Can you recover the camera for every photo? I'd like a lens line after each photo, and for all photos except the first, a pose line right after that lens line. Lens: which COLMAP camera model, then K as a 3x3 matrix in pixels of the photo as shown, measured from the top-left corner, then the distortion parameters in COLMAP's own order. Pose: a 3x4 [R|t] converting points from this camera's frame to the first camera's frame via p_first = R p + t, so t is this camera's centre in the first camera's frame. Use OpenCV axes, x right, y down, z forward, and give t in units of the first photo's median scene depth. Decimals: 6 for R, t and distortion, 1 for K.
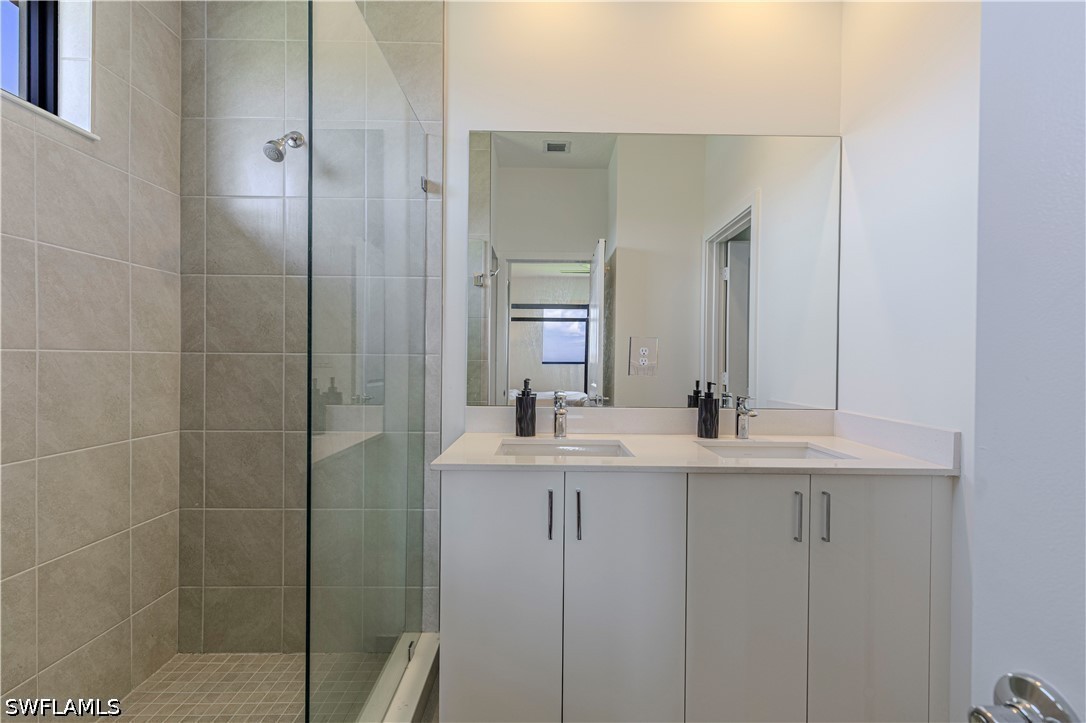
lens RADIAL K [[487.2, 0, 566.9], [0, 487.2, 365.6], [0, 0, 1]] dist [-0.003168, -0.000375]
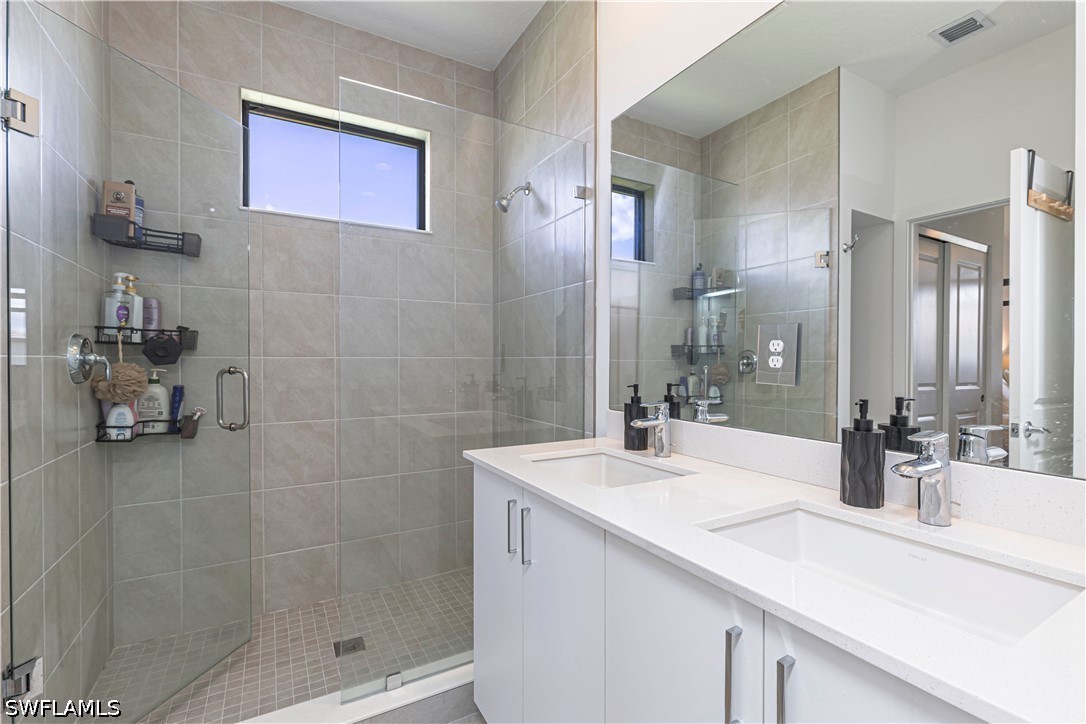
lens RADIAL K [[487.2, 0, 546.4], [0, 487.2, 362.9], [0, 0, 1]] dist [-0.003168, -0.000375]
pose [[0.468834, -0.002451, -0.883283, 0.608072], [-0.005167, 0.999971, -0.005518, -0.003097], [0.883271, 0.007151, 0.468807, 0.463573]]
